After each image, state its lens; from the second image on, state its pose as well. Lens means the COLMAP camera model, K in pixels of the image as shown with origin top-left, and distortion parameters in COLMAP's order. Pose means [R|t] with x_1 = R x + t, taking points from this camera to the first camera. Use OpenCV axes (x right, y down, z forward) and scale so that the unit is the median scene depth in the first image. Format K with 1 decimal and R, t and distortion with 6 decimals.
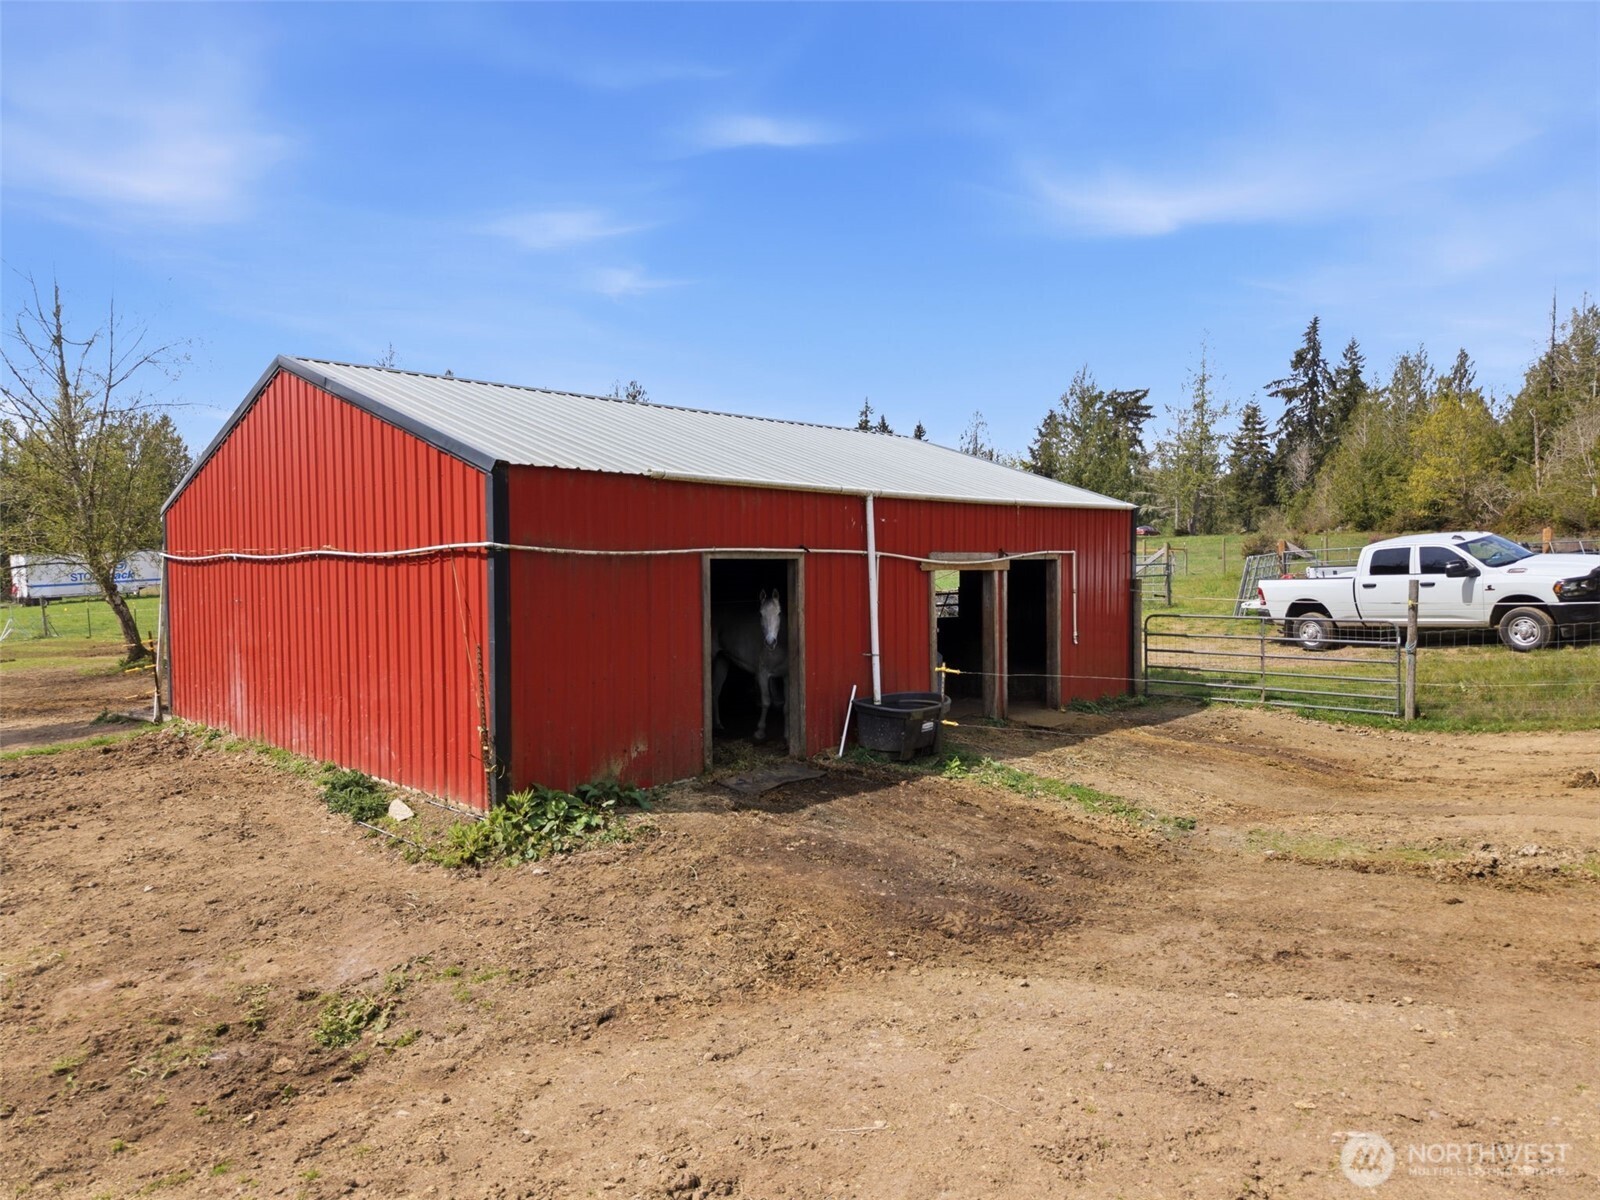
lens RADIAL K [[1066.9, 0, 800.0], [0, 1066.9, 600.0], [0, 0, 1]] dist [0.009147, -0.002295]
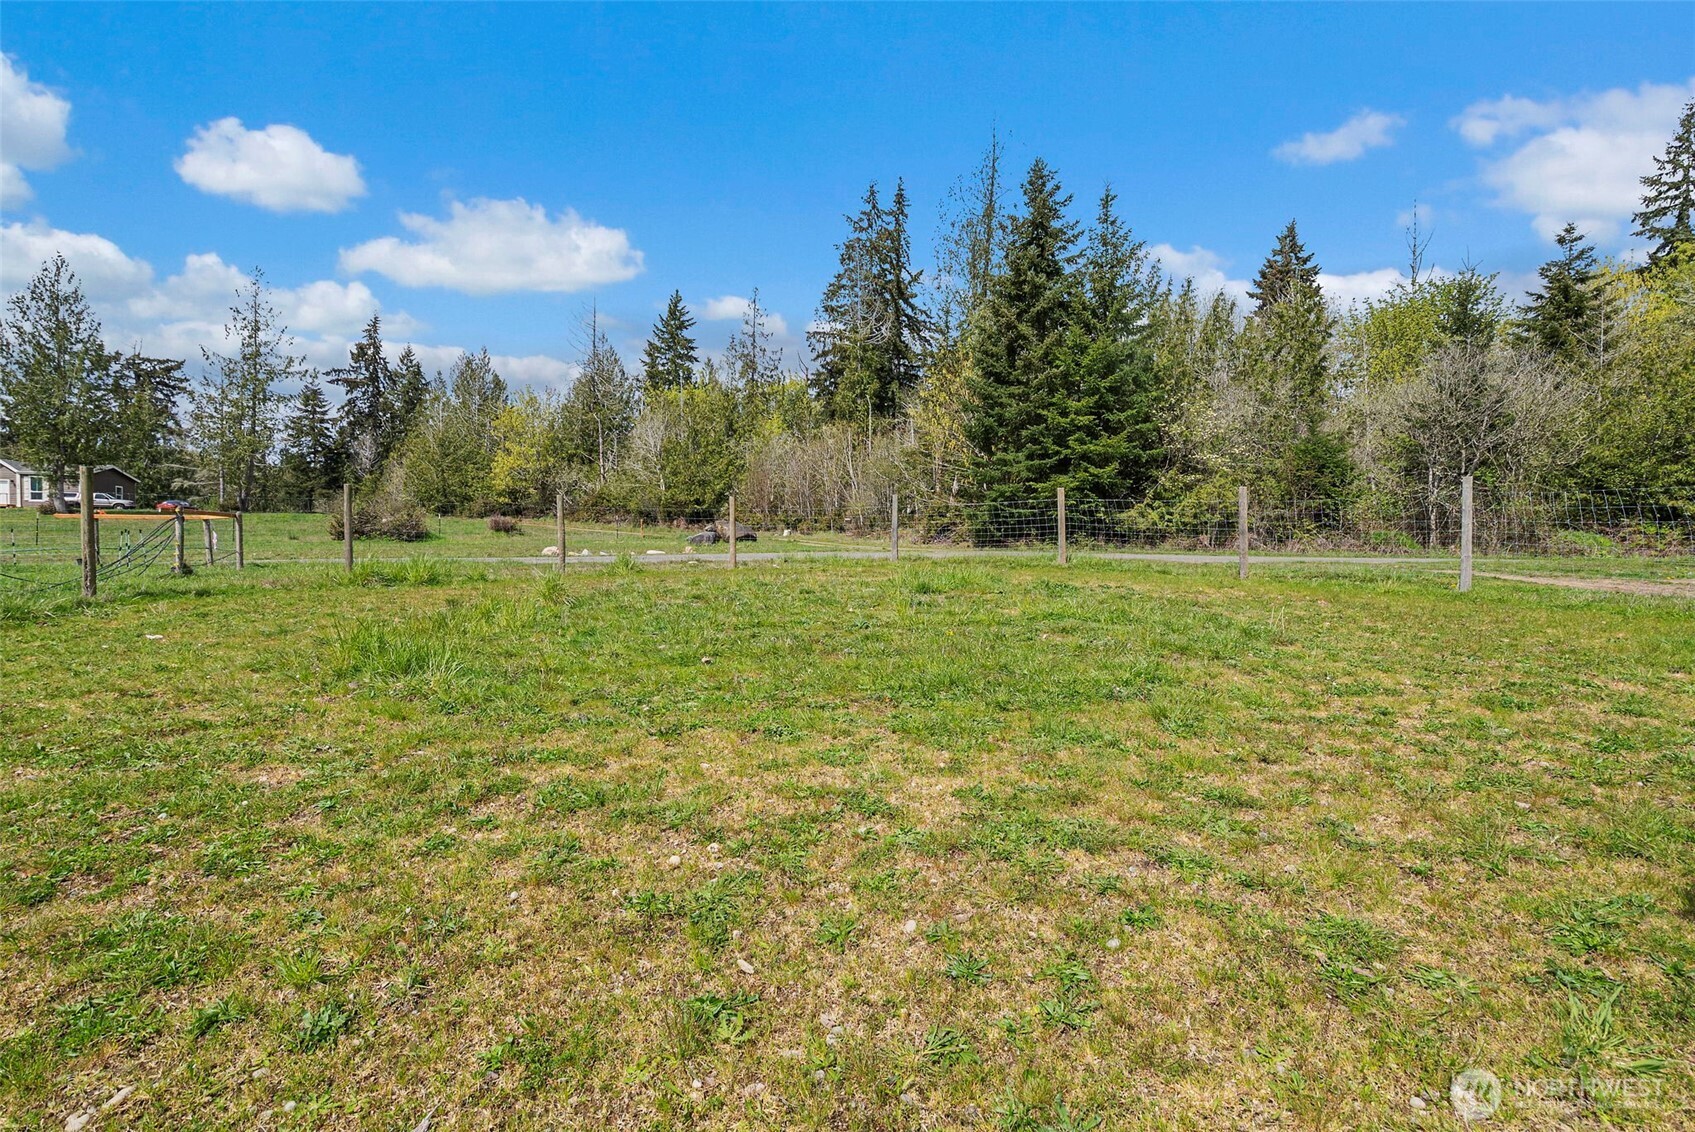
lens RADIAL K [[790.5, 0, 849.6], [0, 790.5, 548.3], [0, 0, 1]] dist [0.000908, 0.001378]
pose [[0.532604, -0.000174, 0.846365, 0.064605], [0.026715, 0.999505, -0.016605, -0.006970], [-0.845943, 0.031454, 0.532345, 0.184426]]
